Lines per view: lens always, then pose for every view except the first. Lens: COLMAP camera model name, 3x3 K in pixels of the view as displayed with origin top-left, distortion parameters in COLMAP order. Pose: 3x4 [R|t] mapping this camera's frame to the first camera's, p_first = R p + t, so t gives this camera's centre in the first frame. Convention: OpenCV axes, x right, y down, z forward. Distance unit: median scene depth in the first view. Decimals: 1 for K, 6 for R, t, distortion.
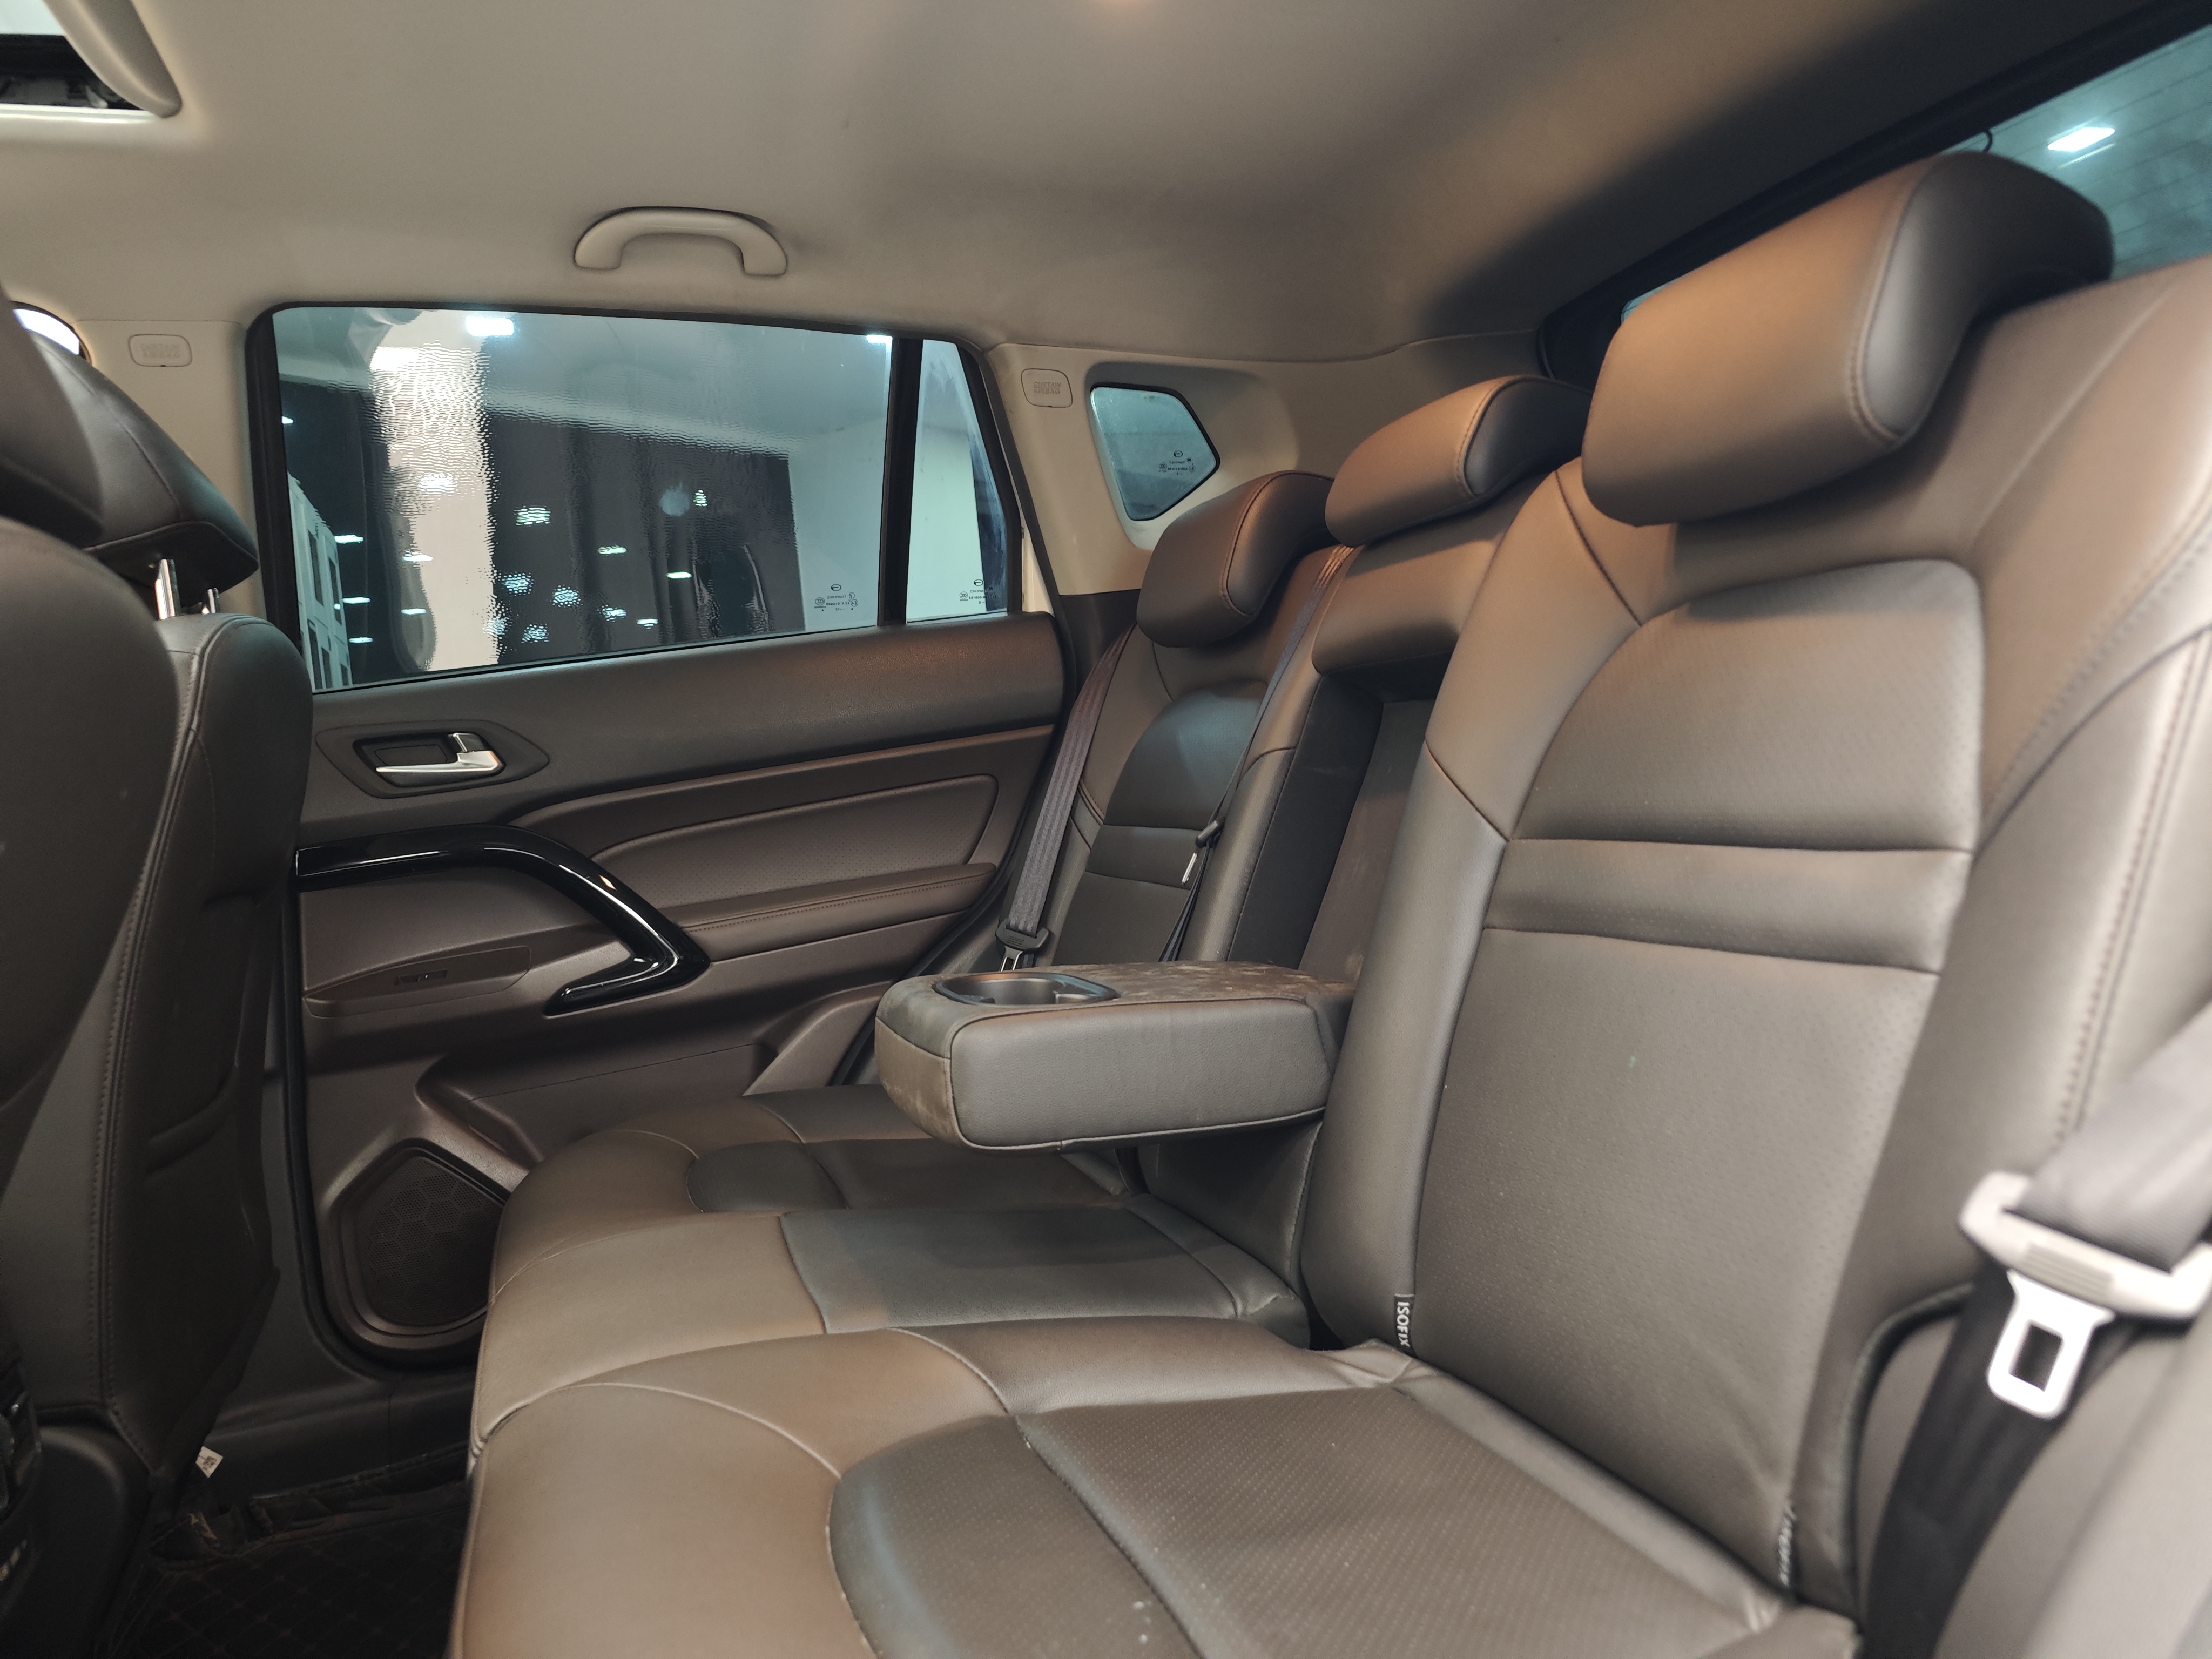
lens RADIAL K [[1515.9, 0, 1114.8], [0, 1515.9, 809.4], [0, 0, 1]] dist [0.010949, -0.001672]
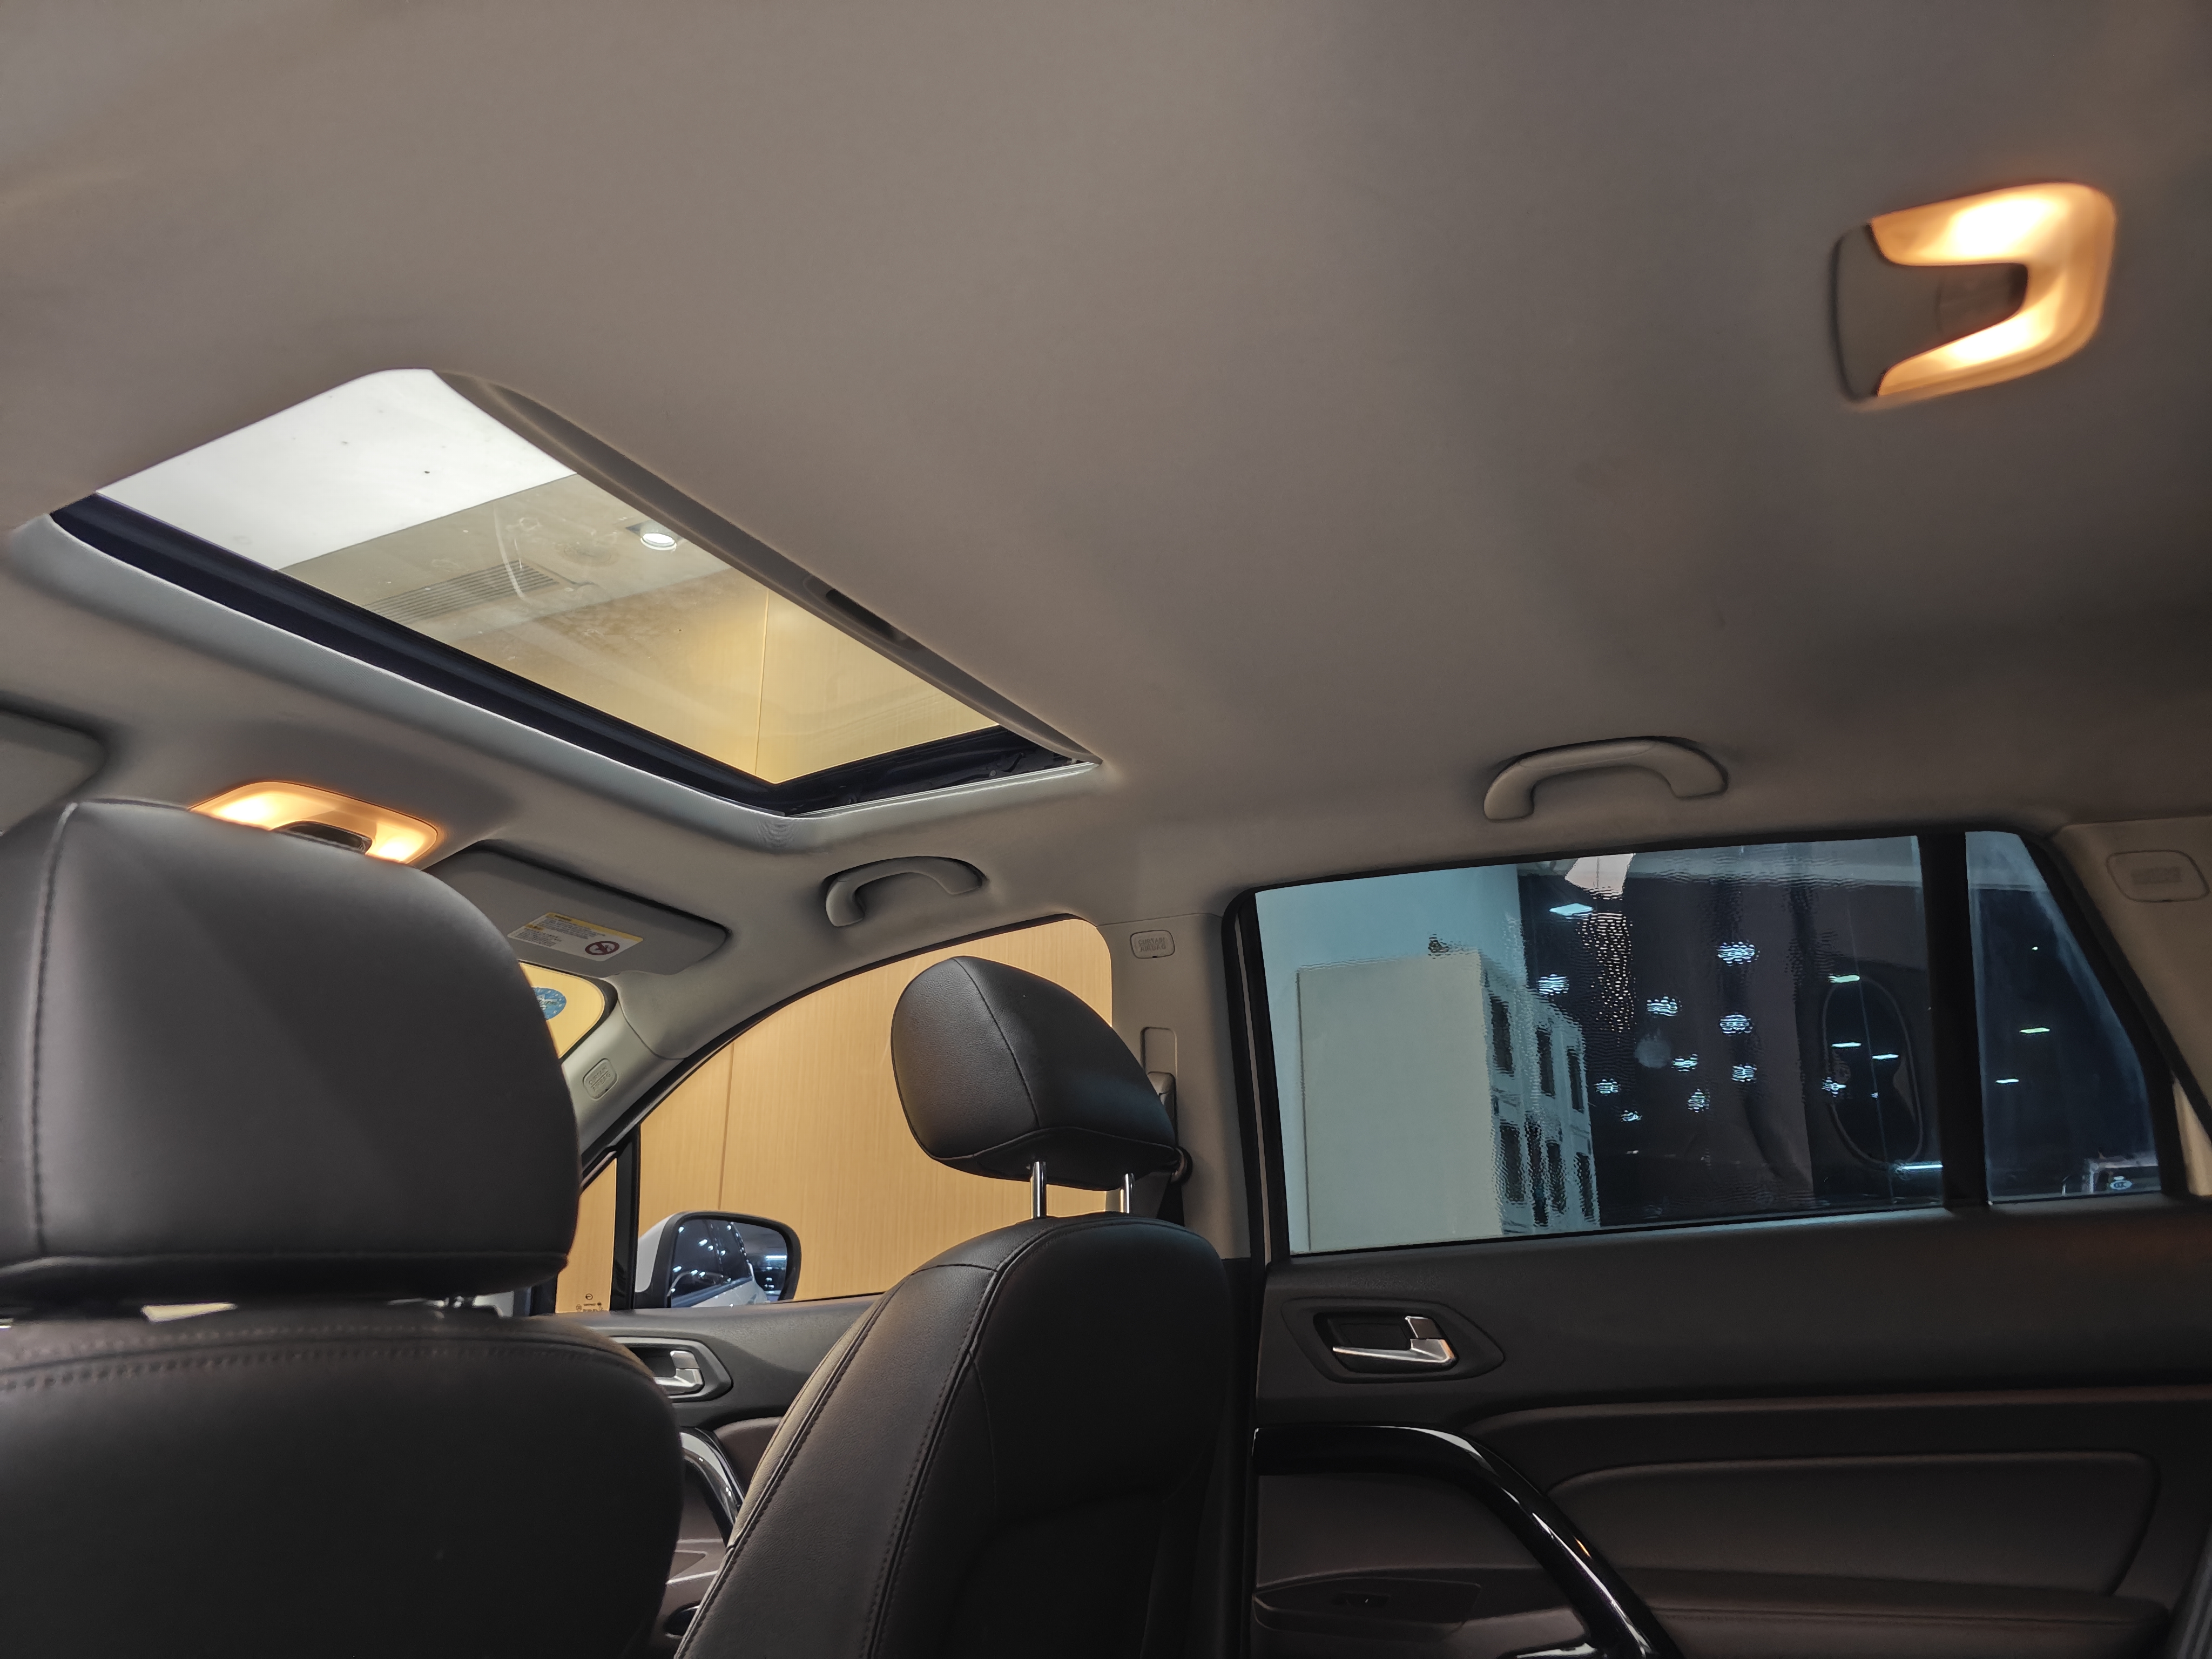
lens RADIAL K [[1515.9, 0, 1114.8], [0, 1515.9, 809.4], [0, 0, 1]] dist [0.010949, -0.001672]
pose [[0.660713, -0.133624, -0.738650, 0.167813], [-0.084749, 0.964457, -0.250280, -0.100741], [0.745839, 0.227964, 0.625905, 0.222979]]
